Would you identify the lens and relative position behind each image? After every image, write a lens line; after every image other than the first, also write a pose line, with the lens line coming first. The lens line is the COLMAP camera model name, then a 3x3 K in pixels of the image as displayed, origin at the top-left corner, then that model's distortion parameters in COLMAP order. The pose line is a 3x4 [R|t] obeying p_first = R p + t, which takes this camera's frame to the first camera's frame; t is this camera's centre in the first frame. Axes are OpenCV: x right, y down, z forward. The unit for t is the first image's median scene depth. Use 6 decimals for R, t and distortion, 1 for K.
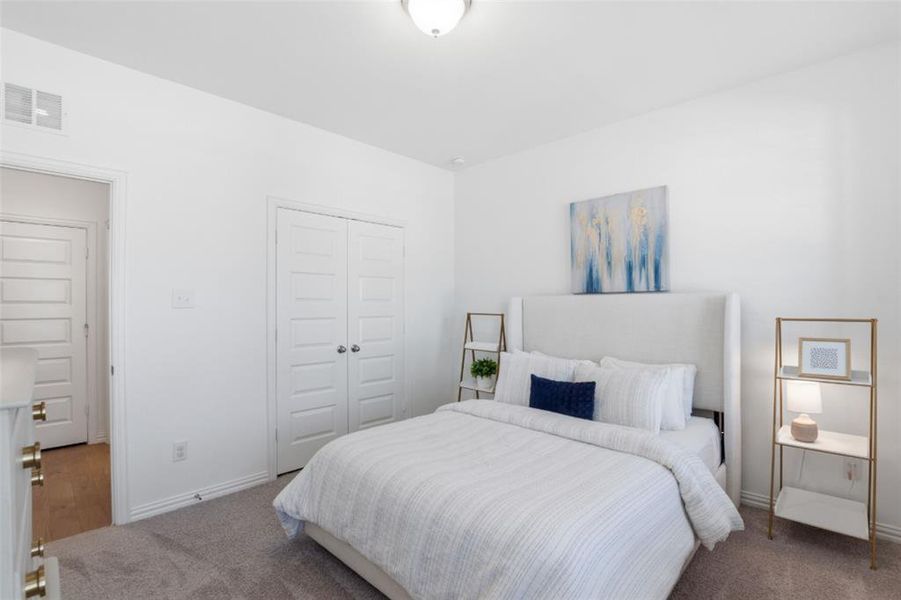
lens RADIAL K [[433.3, 0, 450.5], [0, 433.3, 300.0], [0, 0, 1]] dist [0.000852, 0.000151]
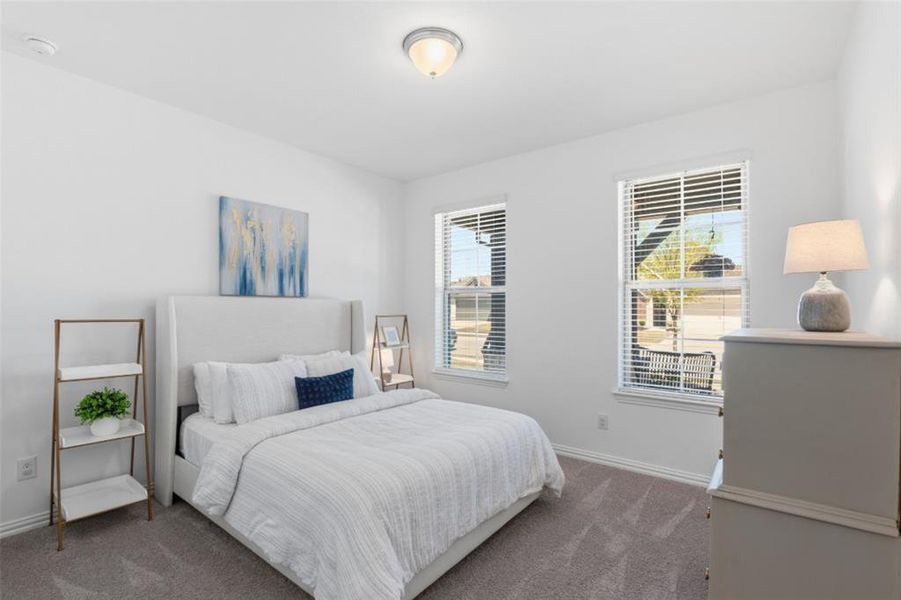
lens RADIAL K [[420.5, 0, 449.5], [0, 420.5, 305.8], [0, 0, 1]] dist [-0.026852, 0.000434]
pose [[-0.094381, 0.006959, 0.995512, -0.718283], [-0.015927, 0.999837, -0.008500, 0.009686], [-0.995409, -0.016658, -0.094255, 0.663127]]
